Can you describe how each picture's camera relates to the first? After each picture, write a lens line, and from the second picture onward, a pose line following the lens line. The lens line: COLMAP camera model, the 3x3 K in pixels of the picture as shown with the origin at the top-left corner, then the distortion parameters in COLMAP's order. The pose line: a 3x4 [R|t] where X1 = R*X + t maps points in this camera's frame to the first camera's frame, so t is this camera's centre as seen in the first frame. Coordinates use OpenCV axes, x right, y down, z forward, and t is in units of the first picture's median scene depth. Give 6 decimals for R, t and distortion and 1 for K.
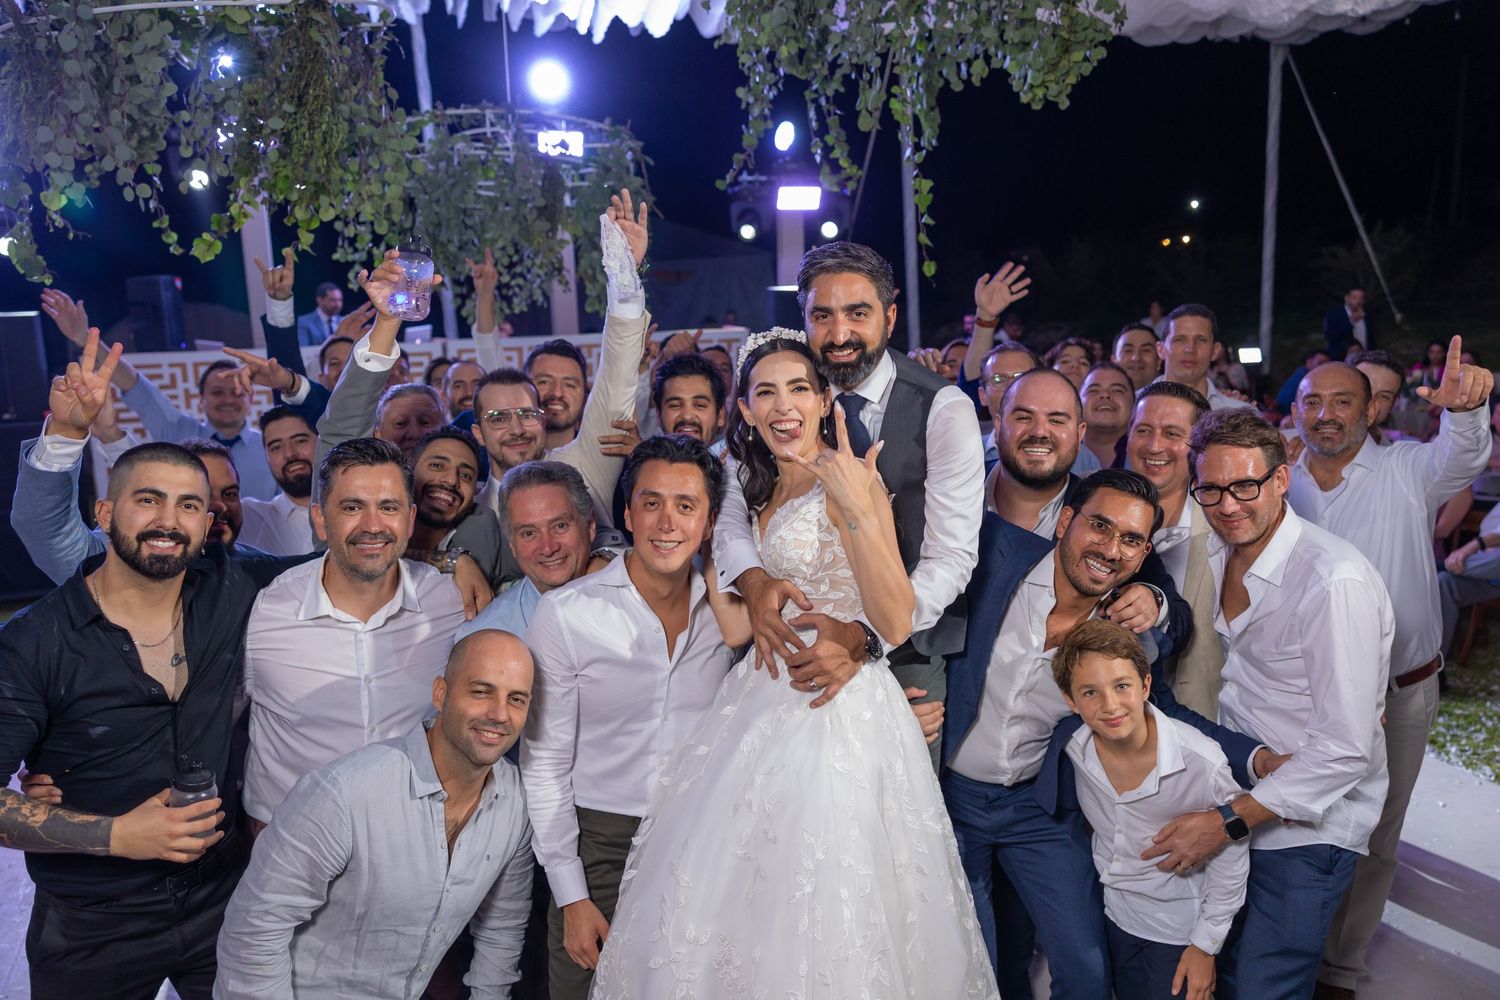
lens RADIAL K [[1199.4, 0, 740.5], [0, 1199.4, 505.0], [0, 0, 1]] dist [0.038326, -0.025128]
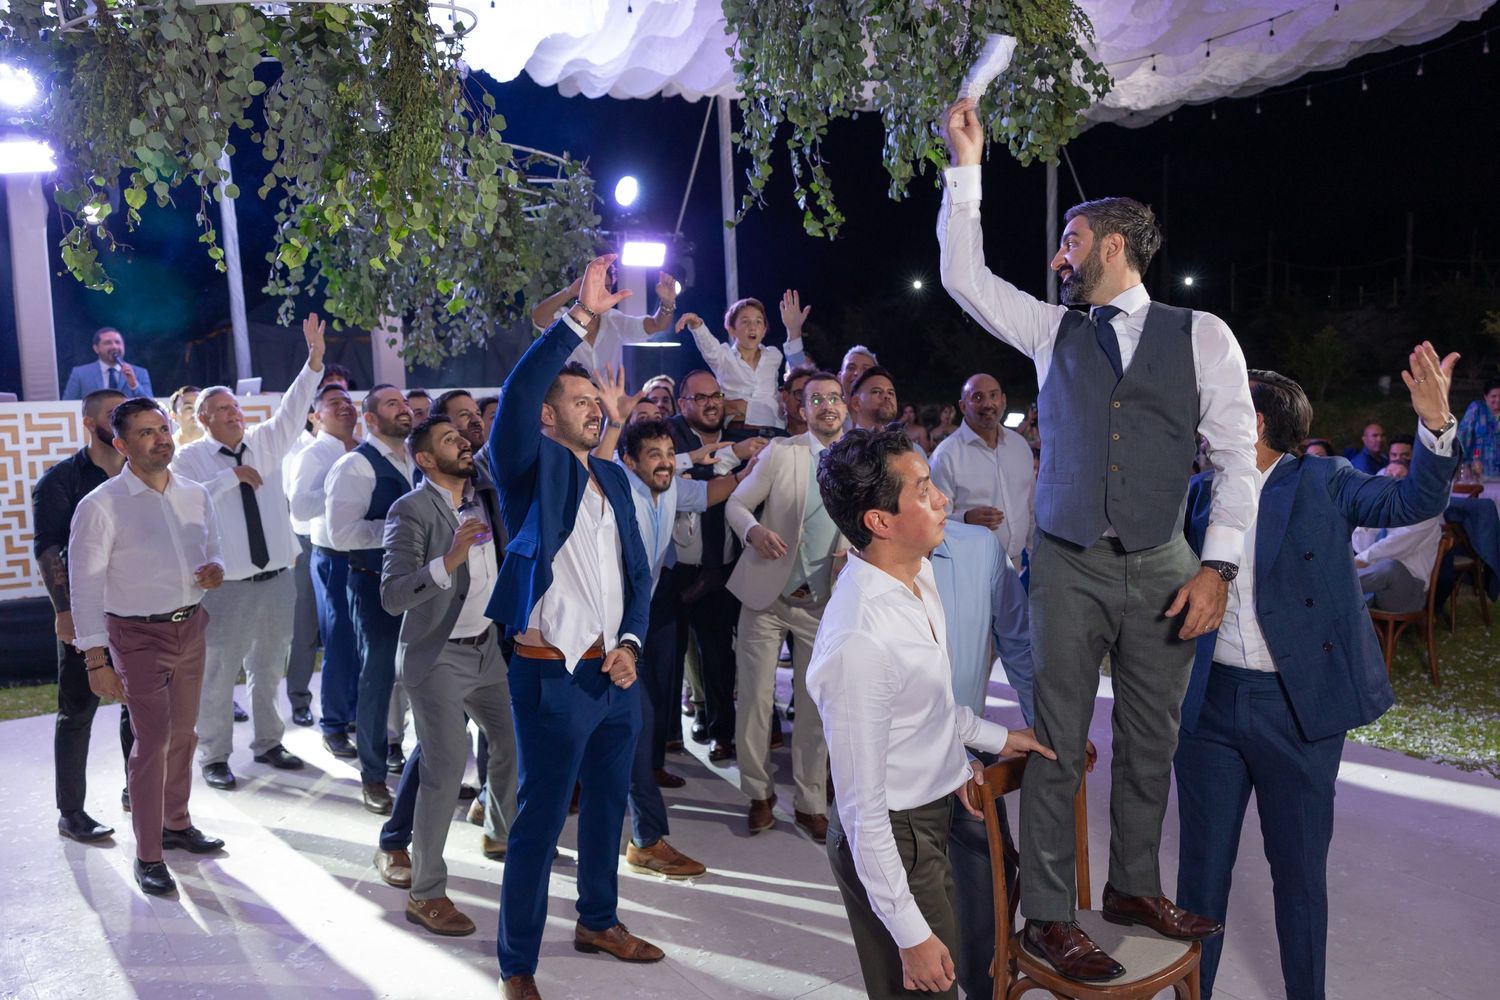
lens RADIAL K [[1199.4, 0, 750.3], [0, 1199.4, 504.7], [0, 0, 1]] dist [0.038326, -0.025128]
pose [[0.972600, -0.015948, 0.231936, -0.181080], [0.028368, 0.998330, -0.050314, 0.013767], [-0.230746, 0.055515, 0.971429, 0.025354]]
